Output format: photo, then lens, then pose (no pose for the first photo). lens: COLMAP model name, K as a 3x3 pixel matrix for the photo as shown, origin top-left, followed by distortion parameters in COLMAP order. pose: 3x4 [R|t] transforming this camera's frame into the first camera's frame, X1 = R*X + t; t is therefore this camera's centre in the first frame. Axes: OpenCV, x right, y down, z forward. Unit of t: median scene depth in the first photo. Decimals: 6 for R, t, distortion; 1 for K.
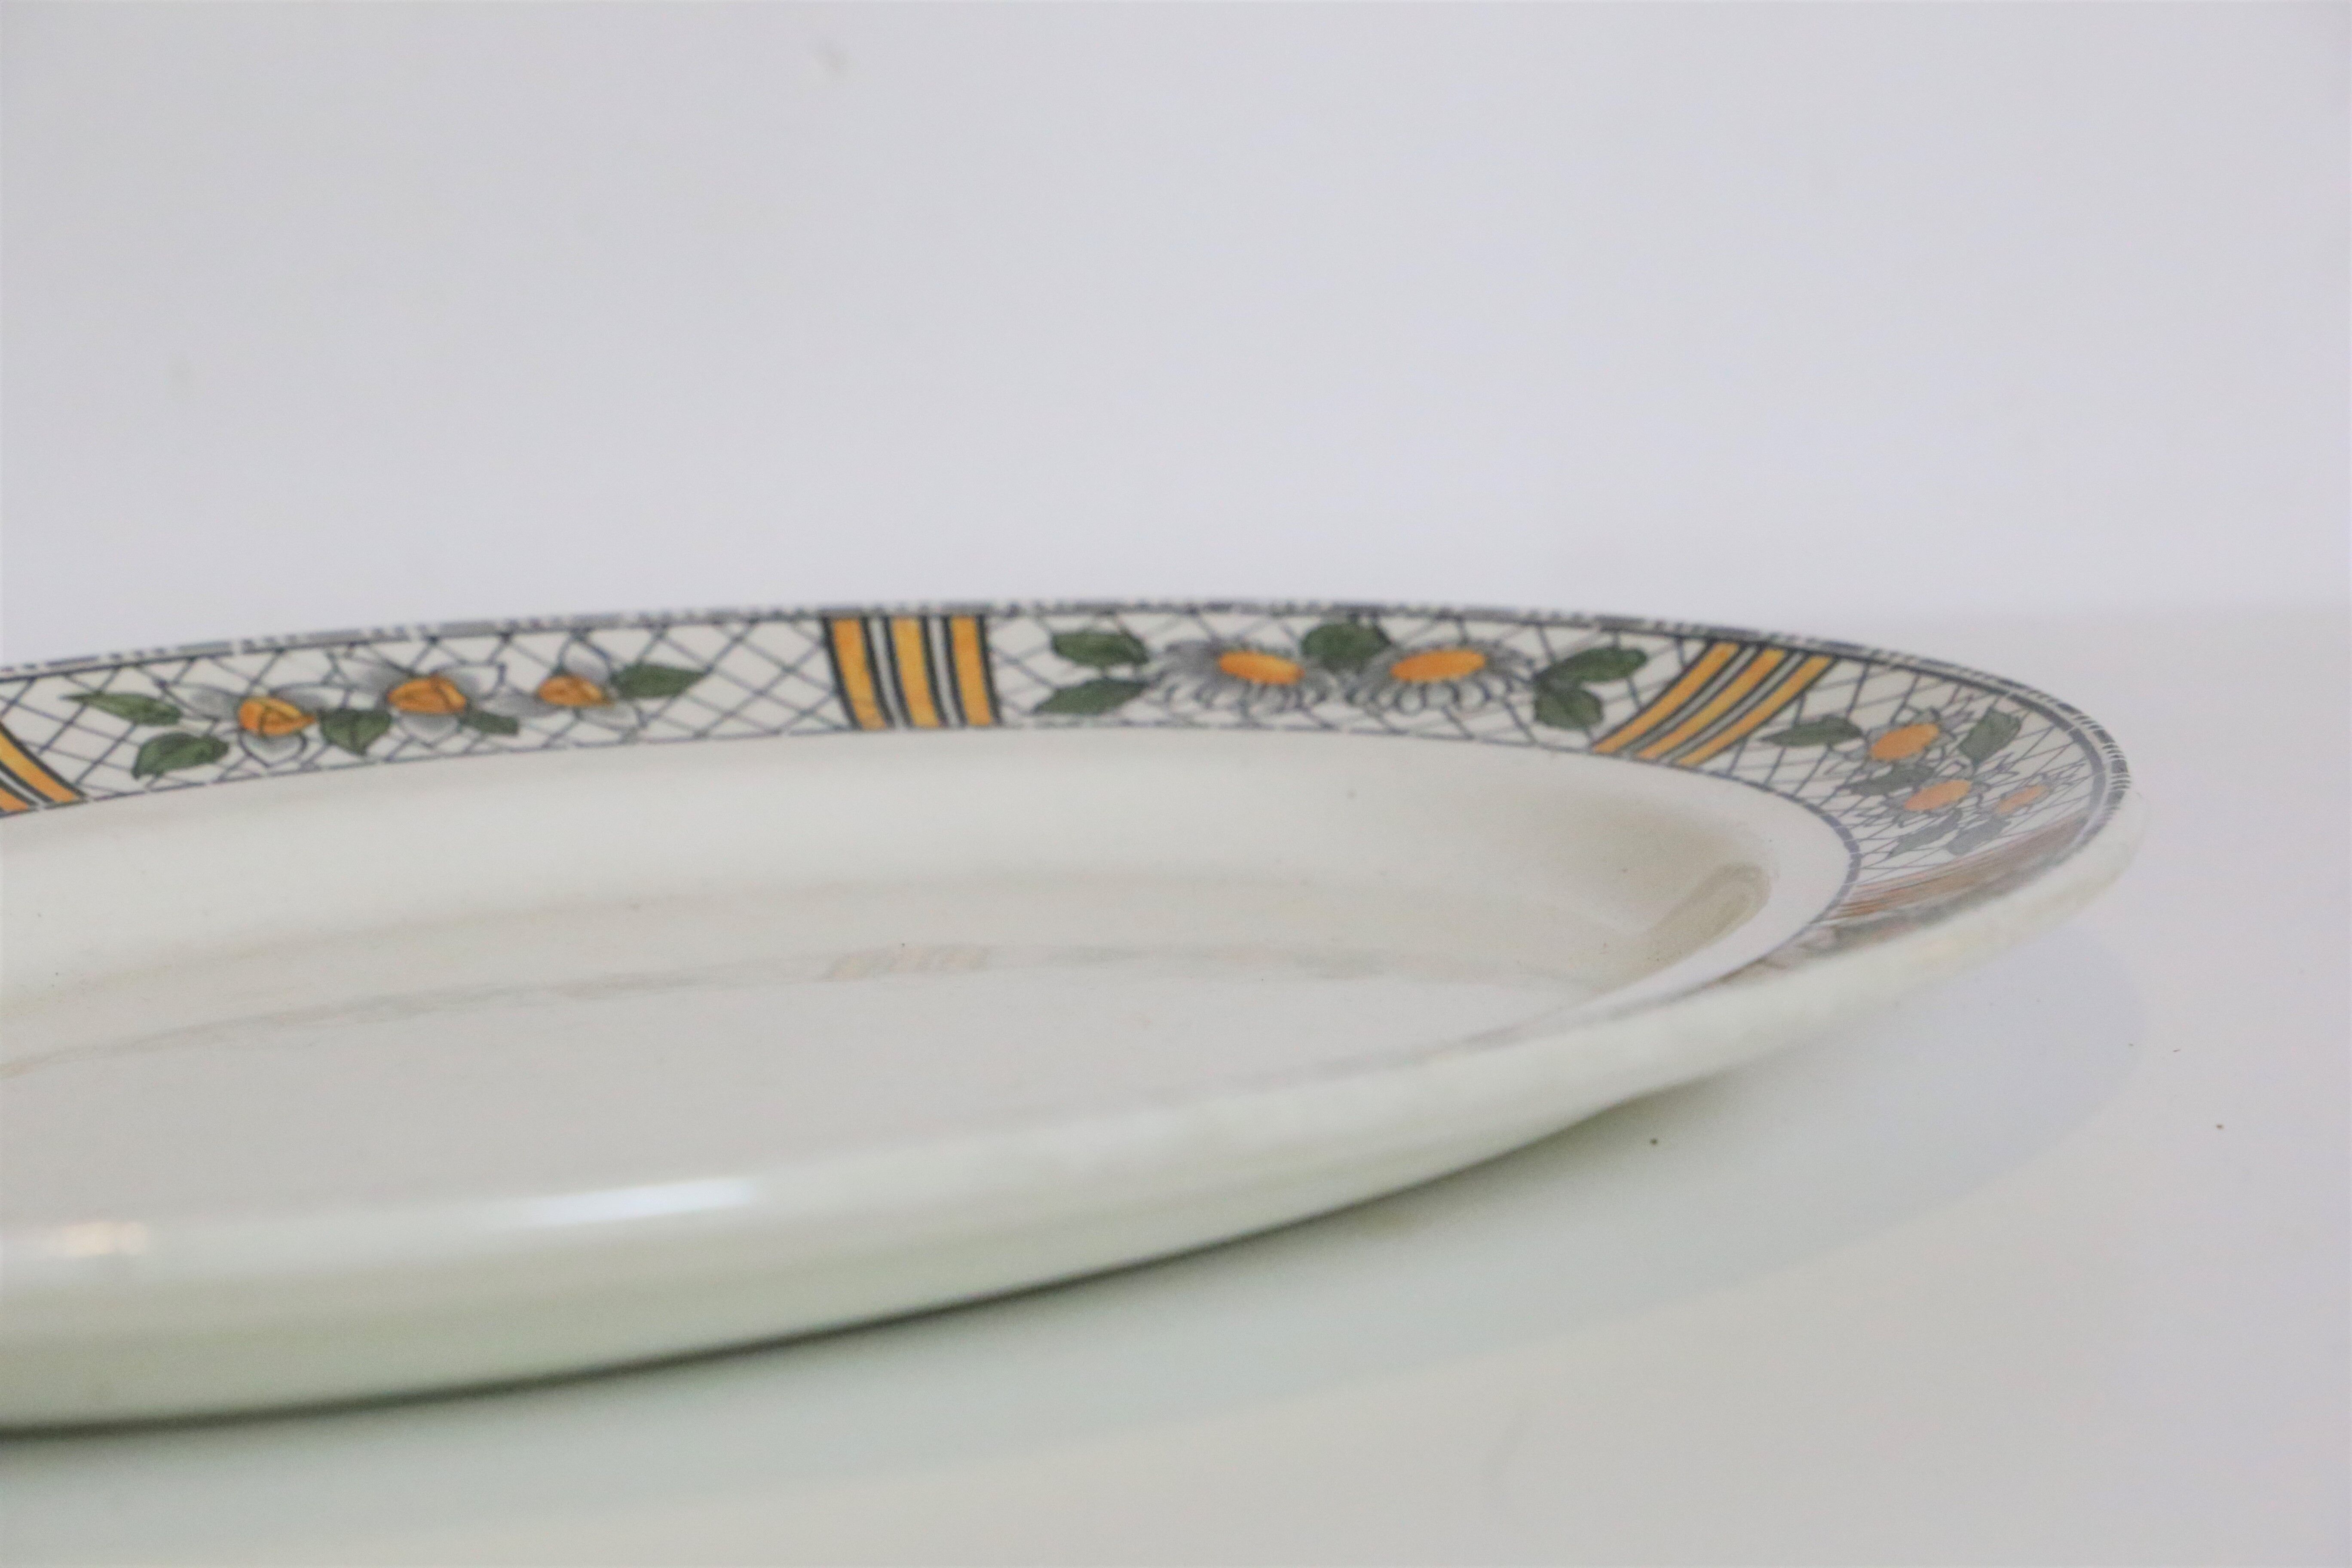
lens RADIAL K [[6419.1, 0, 1176.0], [0, 6419.1, 784.0], [0, 0, 1]] dist [0.348988, -0.823455]
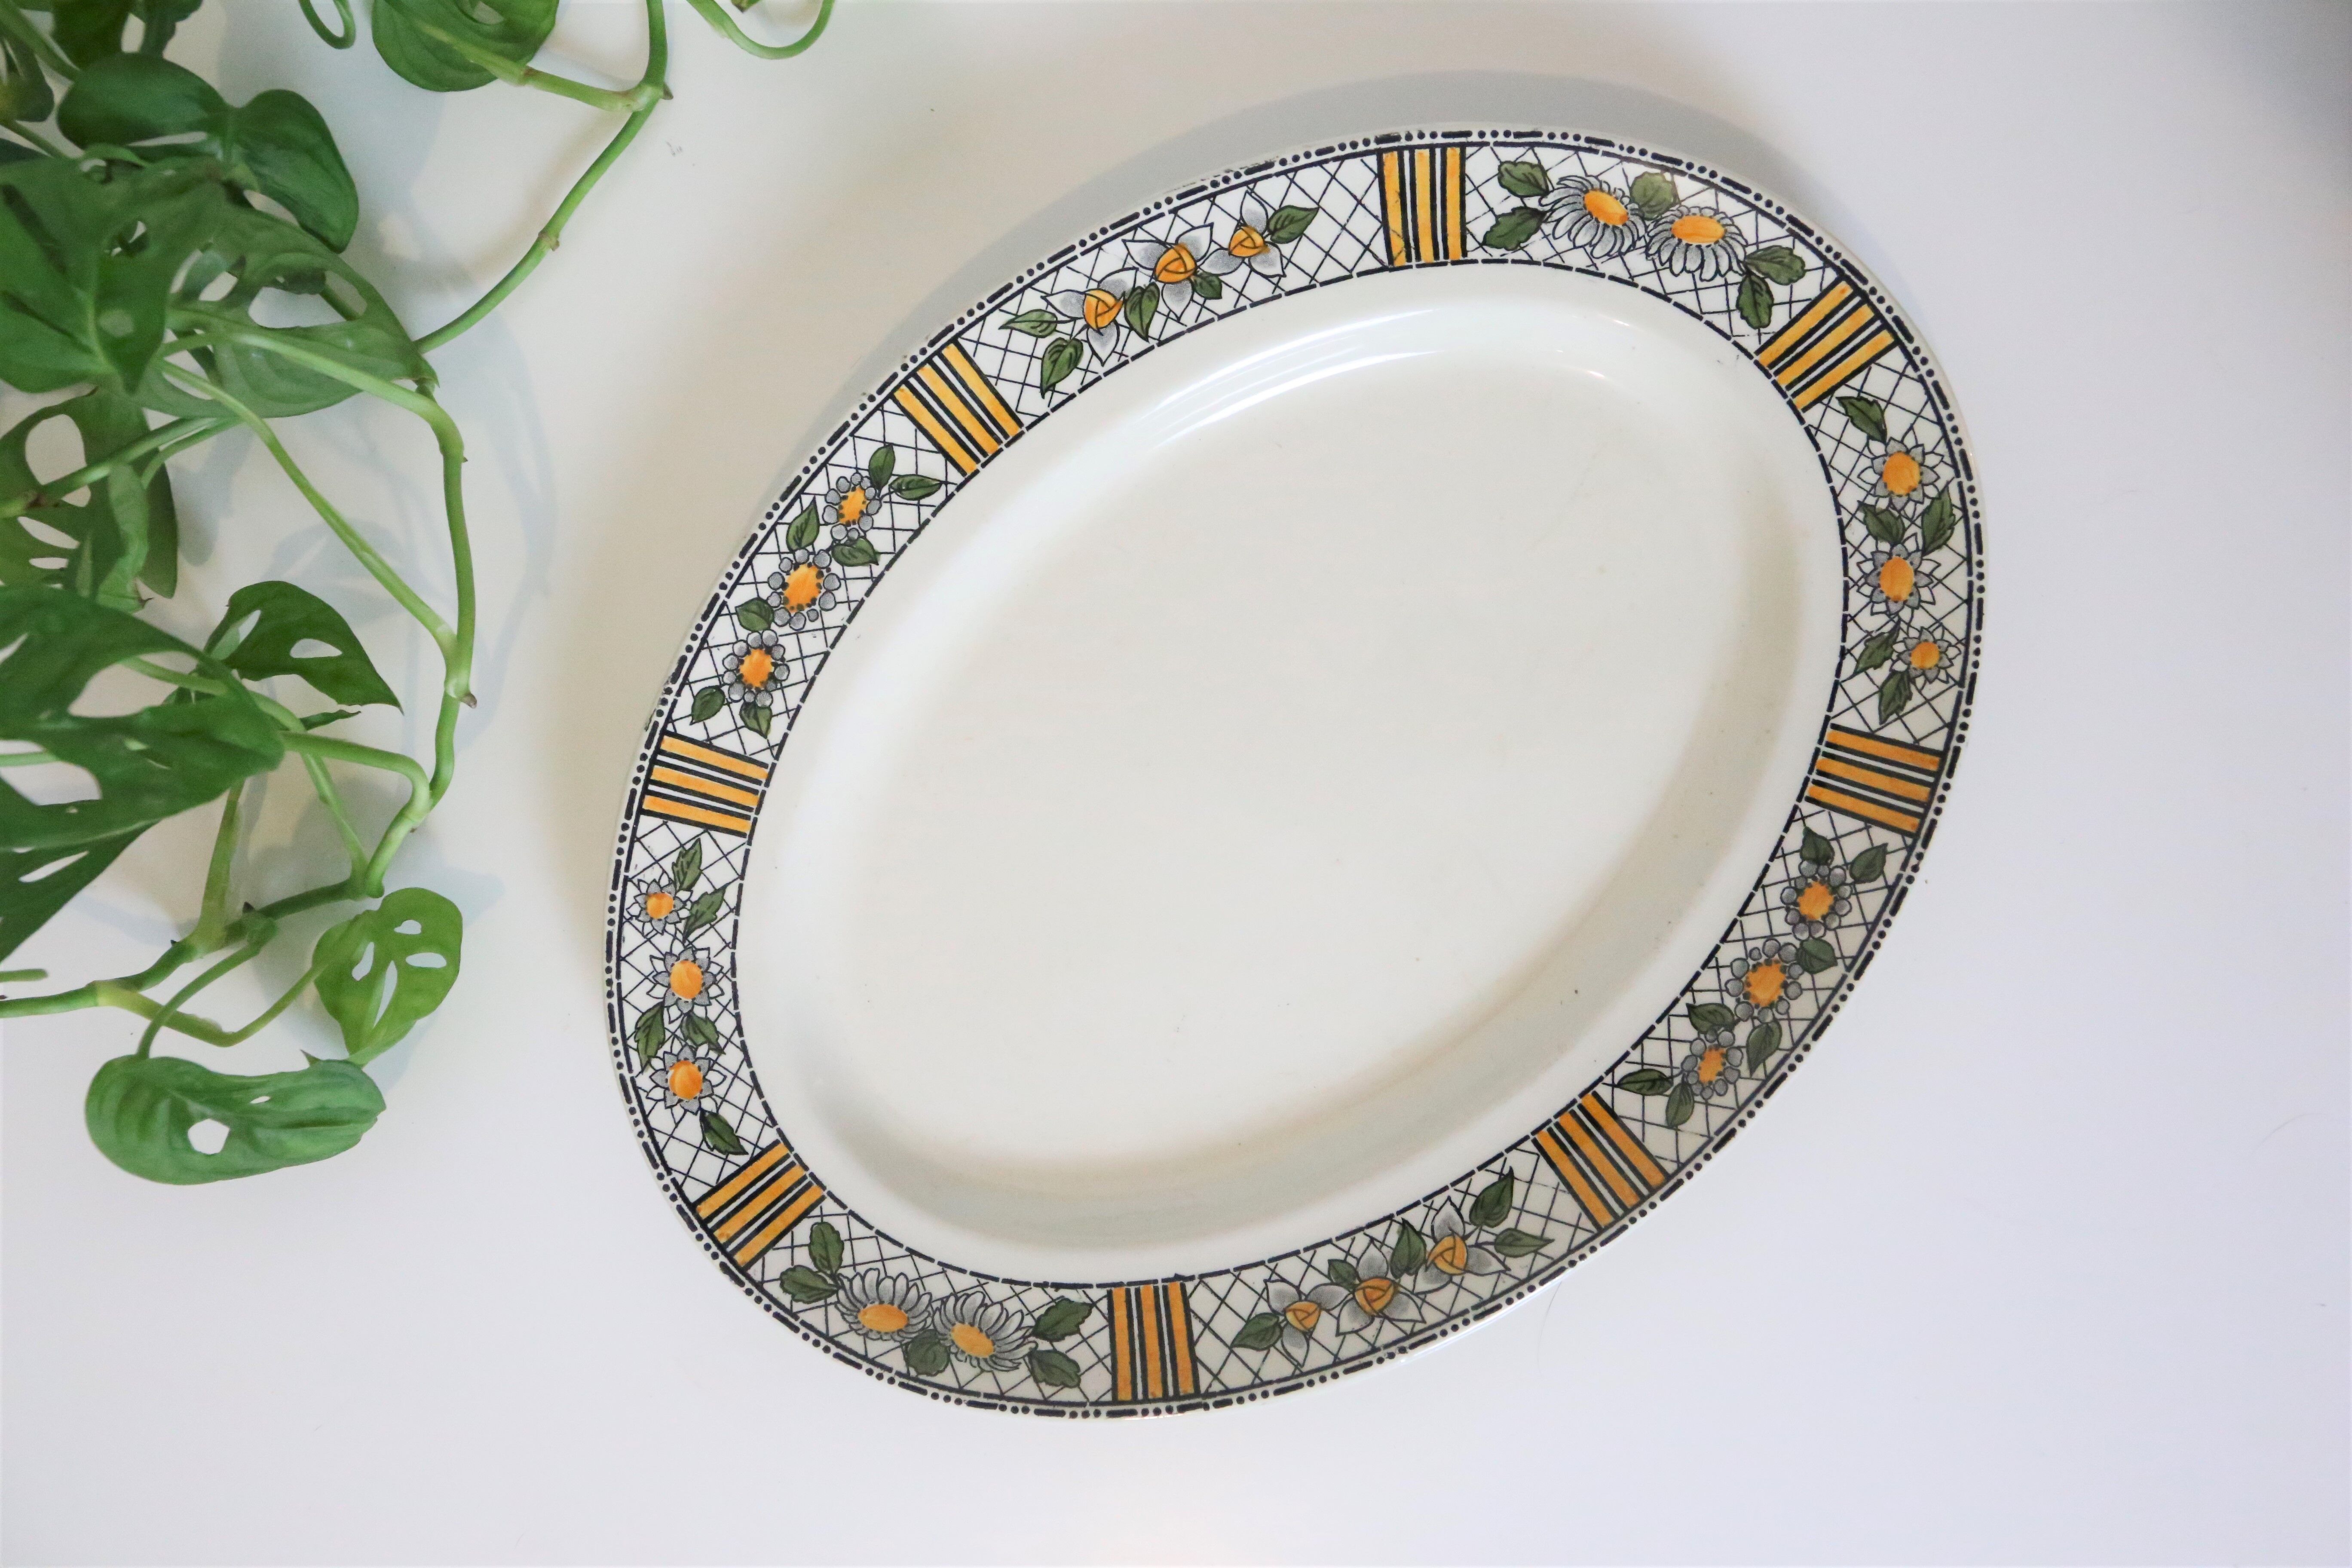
lens RADIAL K [[1712.8, 0, 1176.0], [0, 1712.8, 784.0], [0, 0, 1]] dist [-0.093162, 0.002055]
pose [[0.996312, 0.071595, -0.047298, -0.079888], [0.033799, 0.179208, 0.983230, -0.494540], [0.078871, -0.981203, 0.176128, 0.752729]]
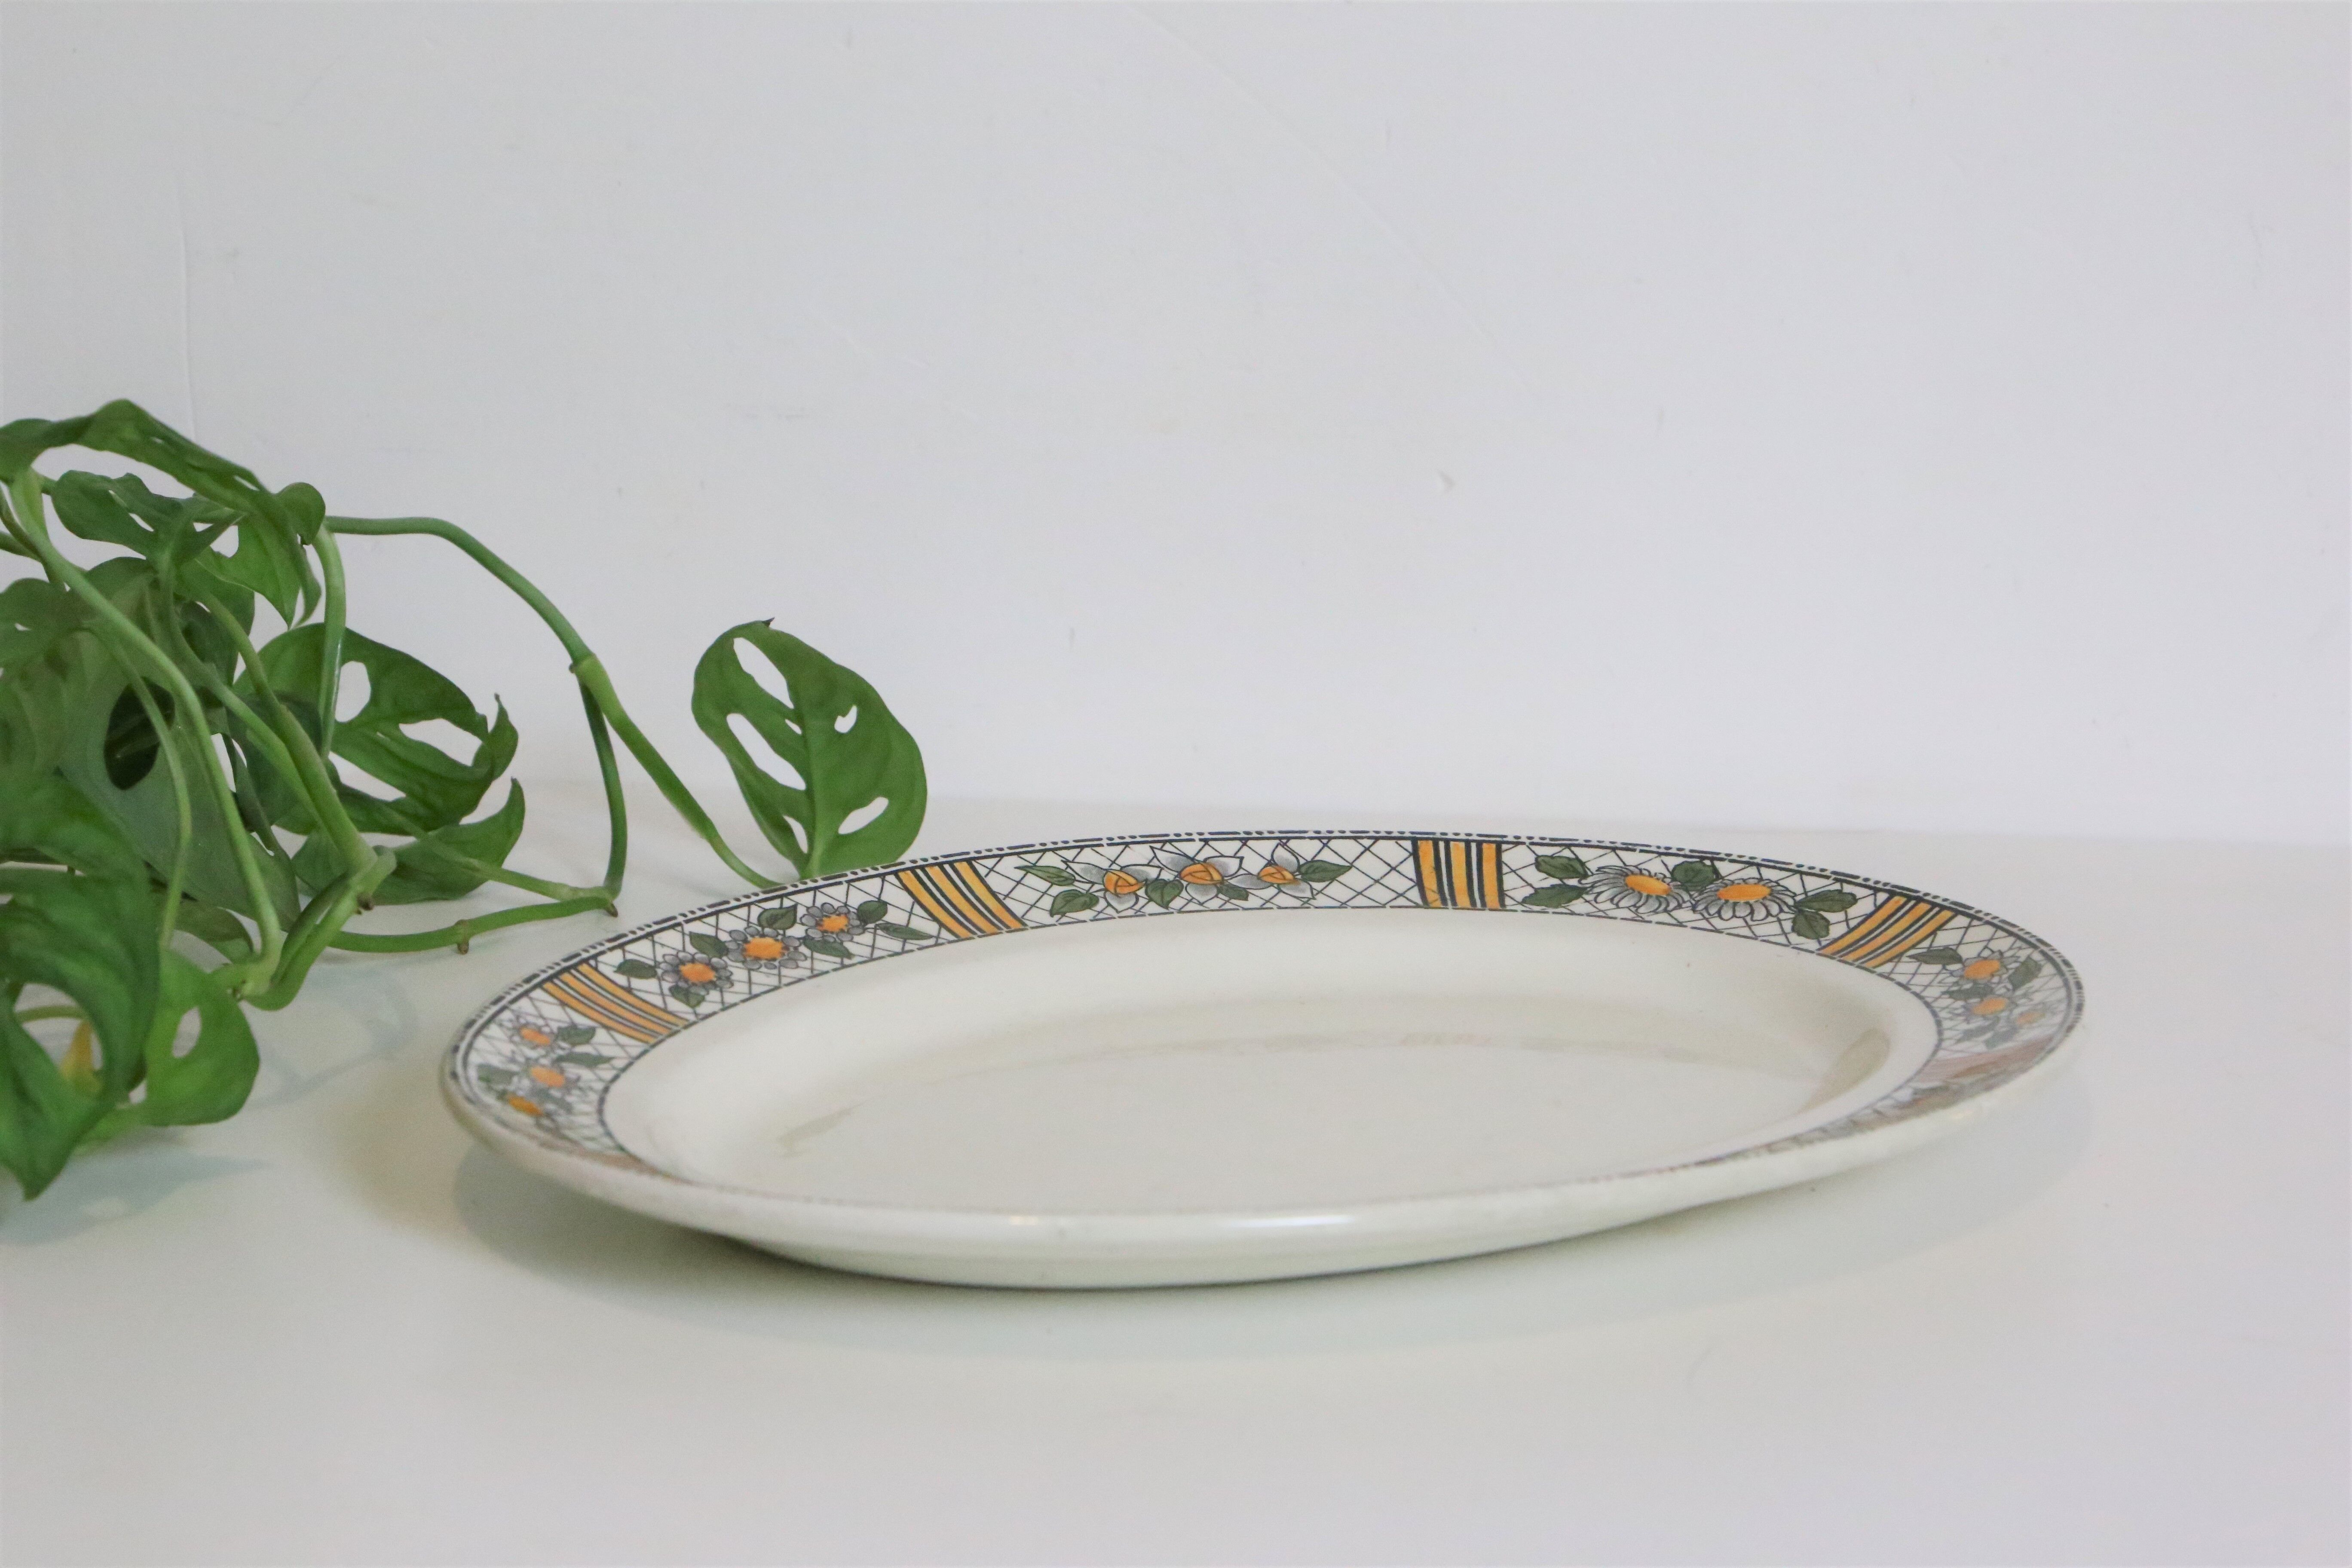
lens RADIAL K [[4976.7, 0, 1176.0], [0, 4976.7, 784.0], [0, 0, 1]] dist [0.210676, 0.175278]
pose [[0.991772, 0.071129, -0.106439, 0.029926], [-0.067016, 0.996878, 0.041744, -0.100332], [0.109076, -0.034268, 0.993443, -0.449311]]
